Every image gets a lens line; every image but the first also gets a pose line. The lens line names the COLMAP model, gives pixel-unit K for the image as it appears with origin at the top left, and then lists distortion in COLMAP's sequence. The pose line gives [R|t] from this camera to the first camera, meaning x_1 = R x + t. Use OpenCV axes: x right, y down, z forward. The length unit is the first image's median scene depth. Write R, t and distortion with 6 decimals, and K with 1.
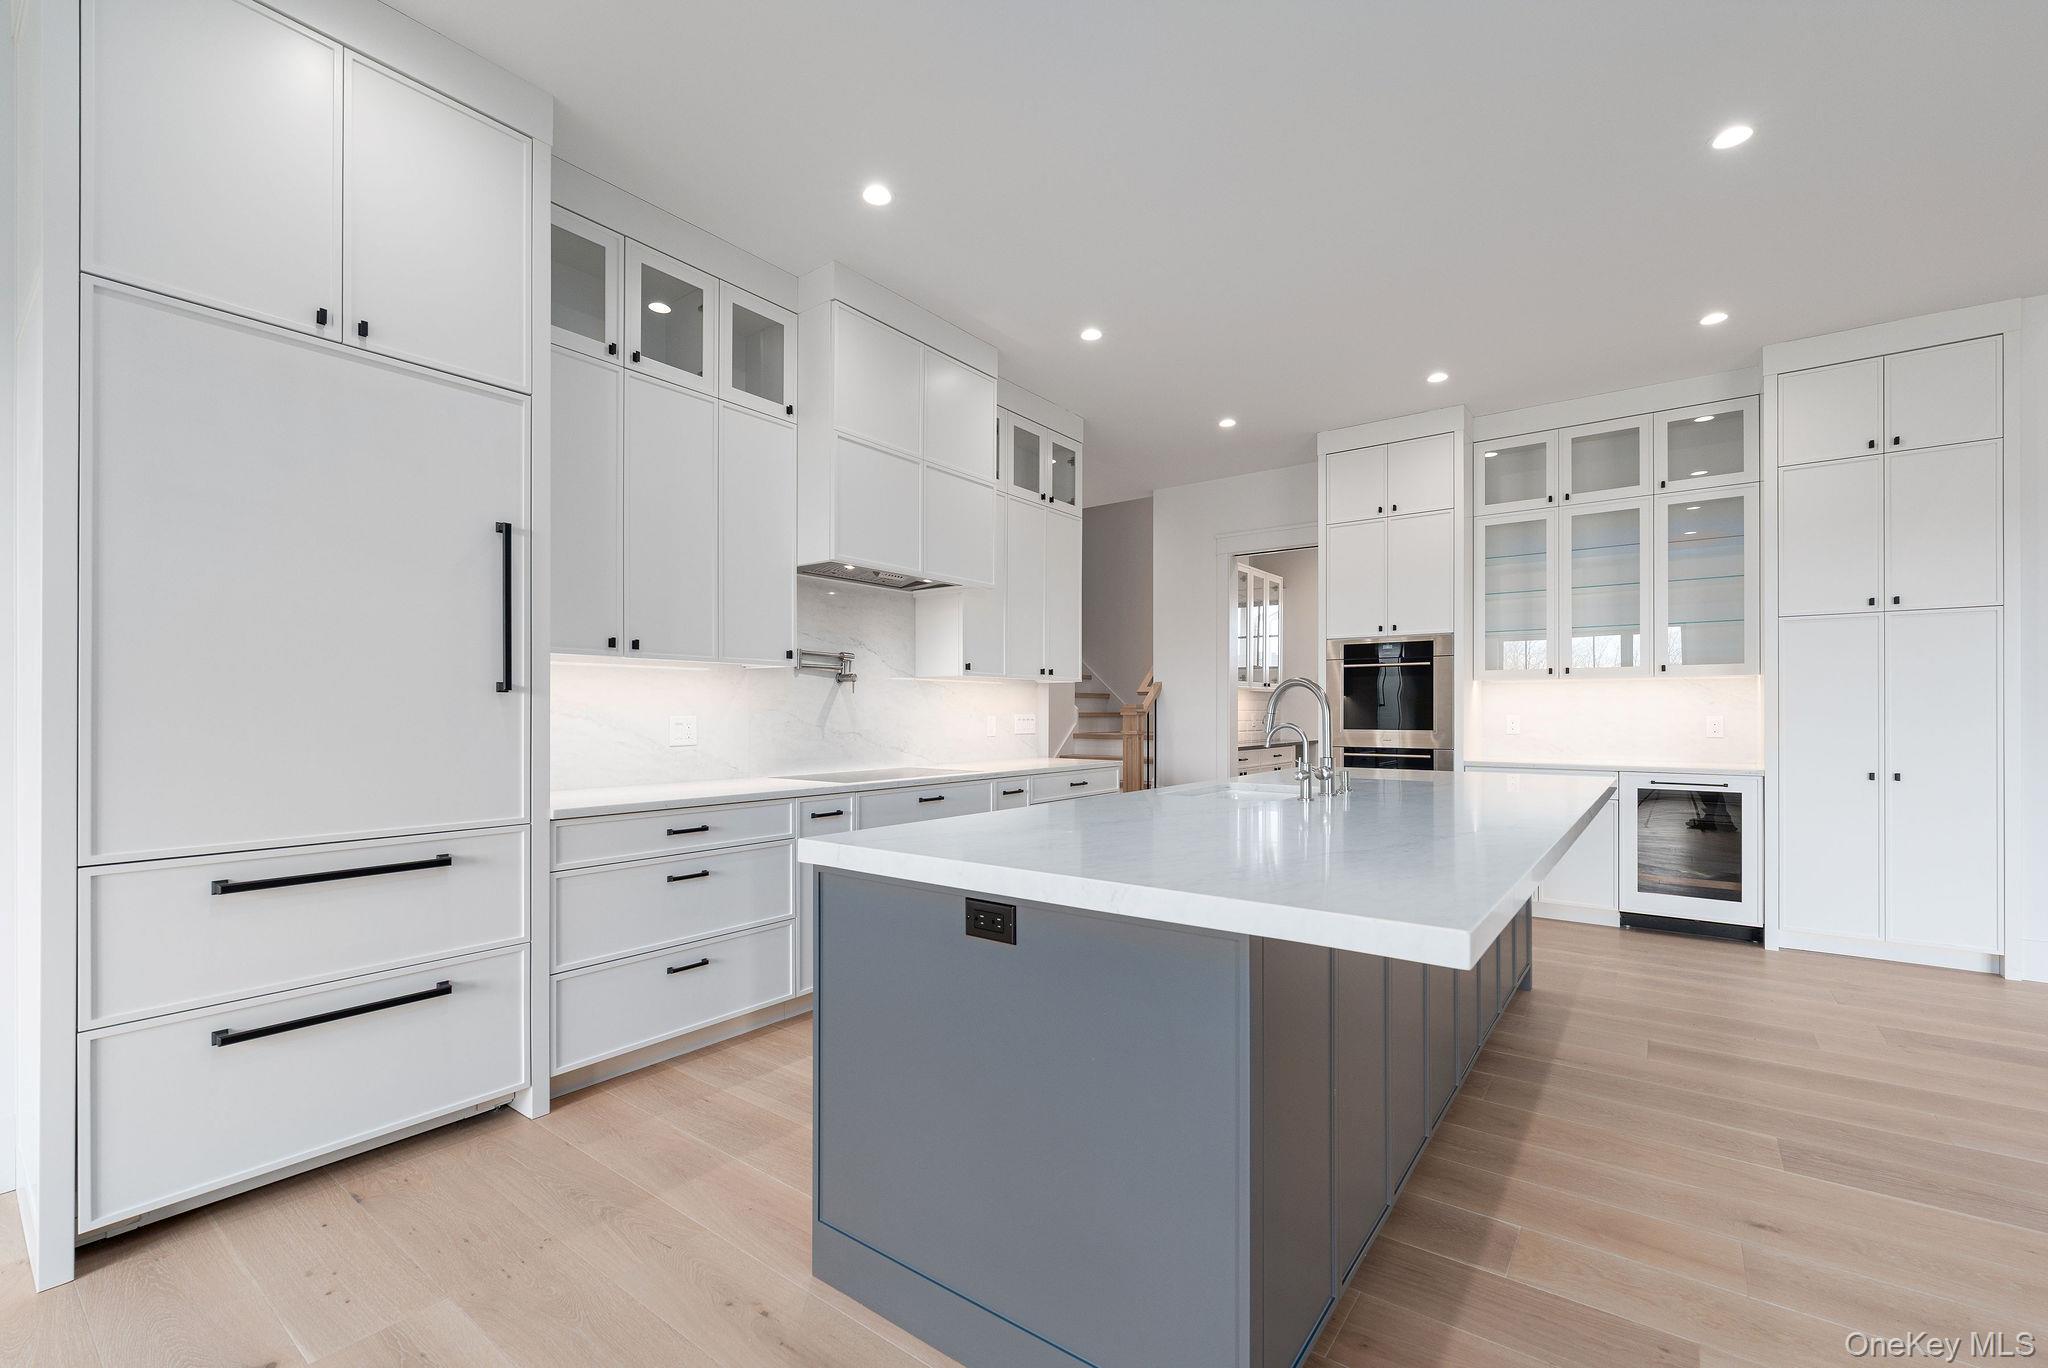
lens RADIAL K [[873.1, 0, 1019.7], [0, 873.1, 707.1], [0, 0, 1]] dist [0.000003, -0.000058]
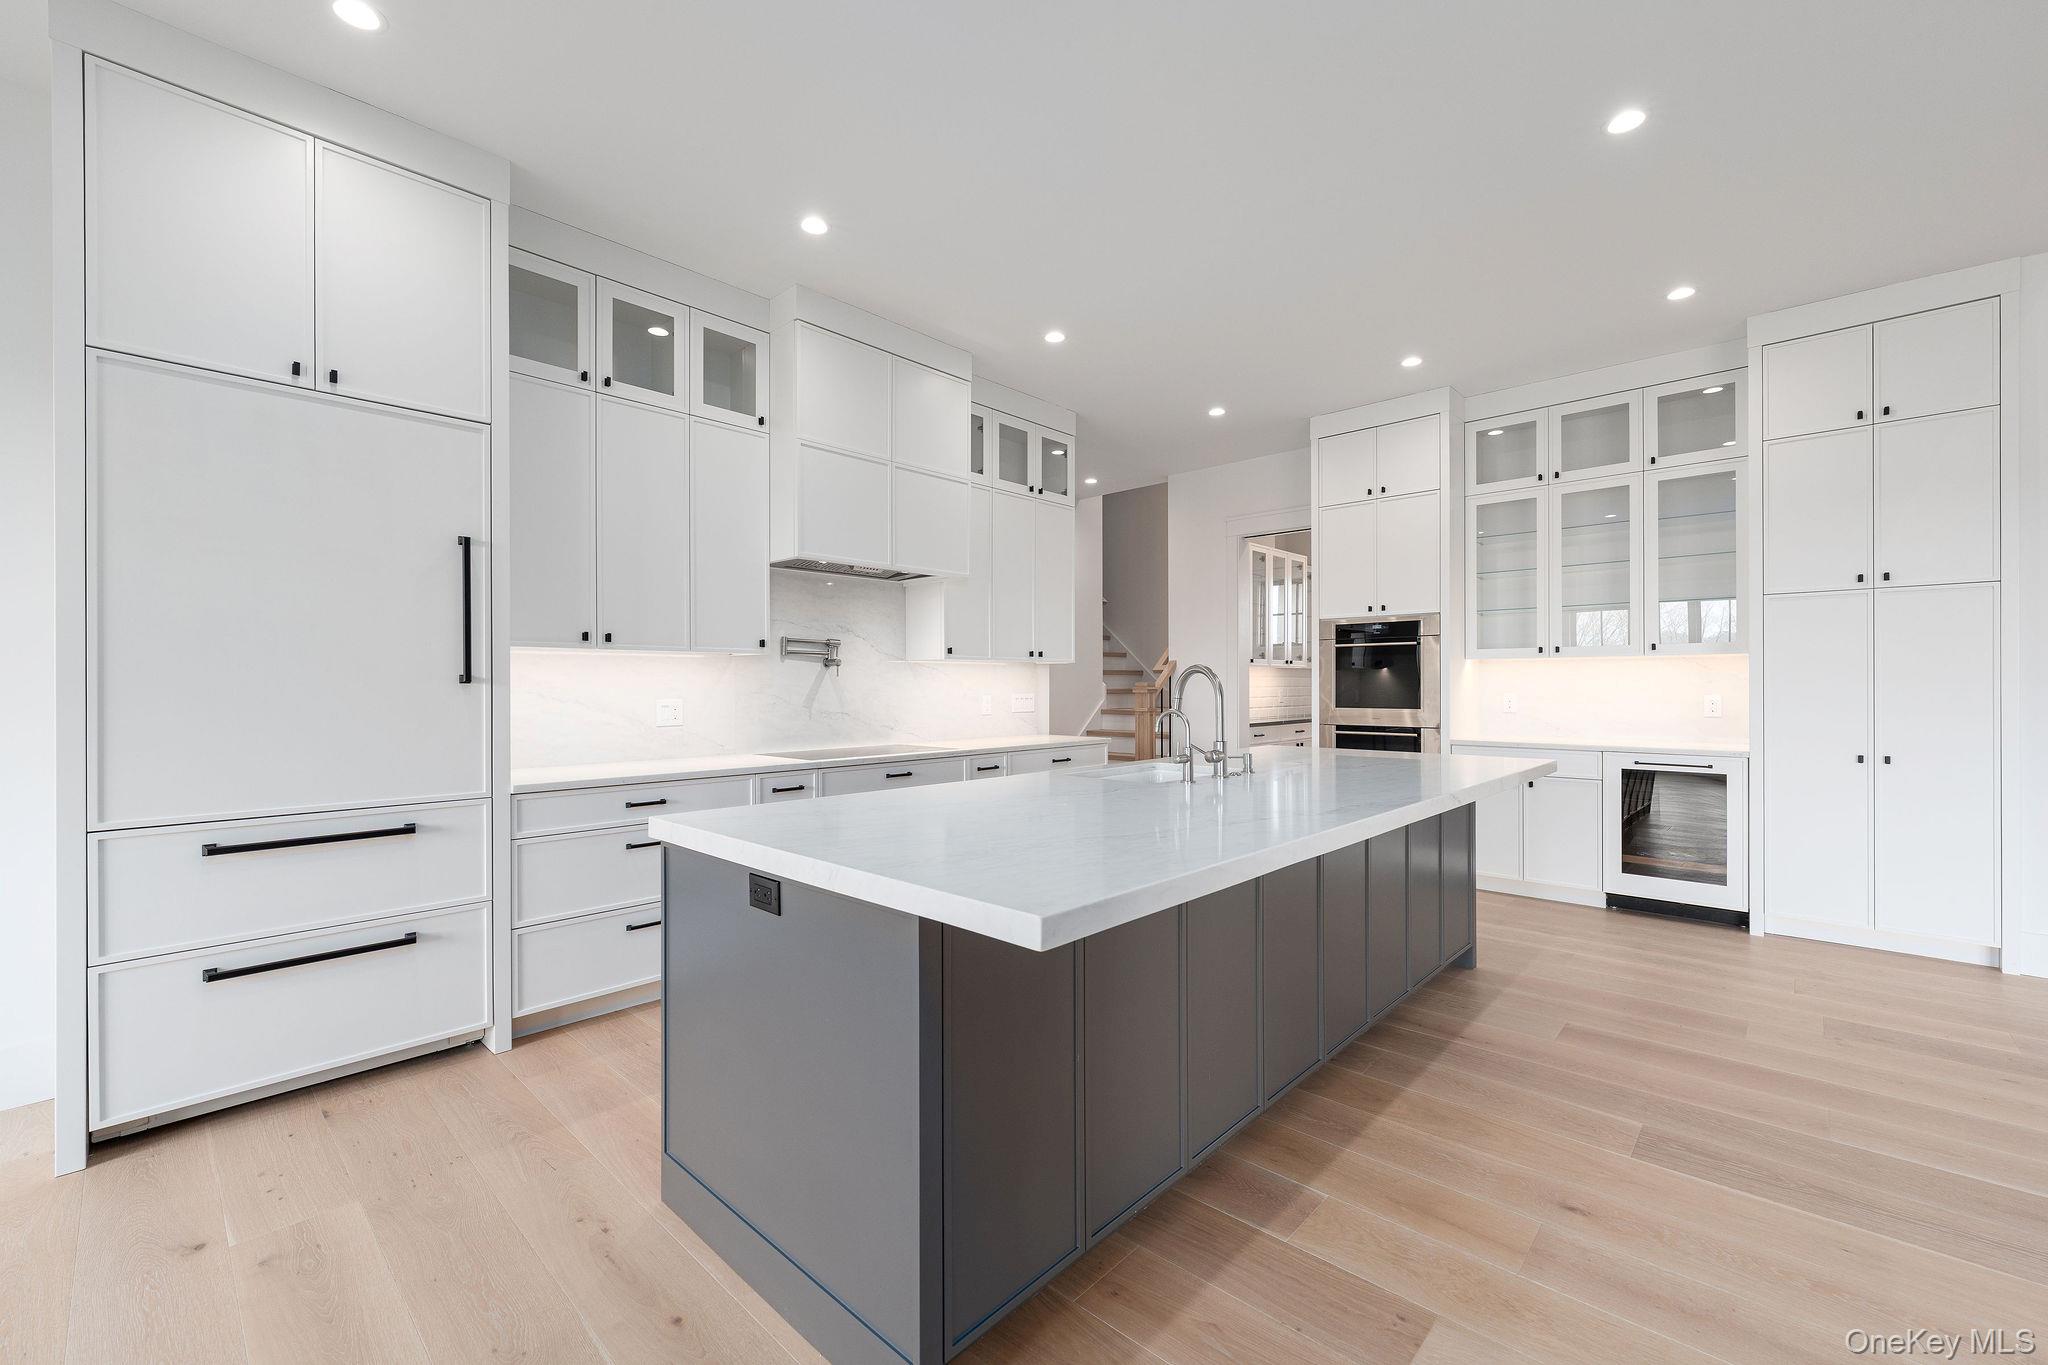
lens RADIAL K [[837.8, 0, 1024.0], [0, 837.8, 682.5], [0, 0, 1]] dist [-0.000036, 0.000195]
pose [[0.994914, -0.002877, -0.100688, 0.172483], [0.003199, 0.999990, 0.003038, -0.013026], [0.100678, -0.003344, 0.994913, -0.018401]]
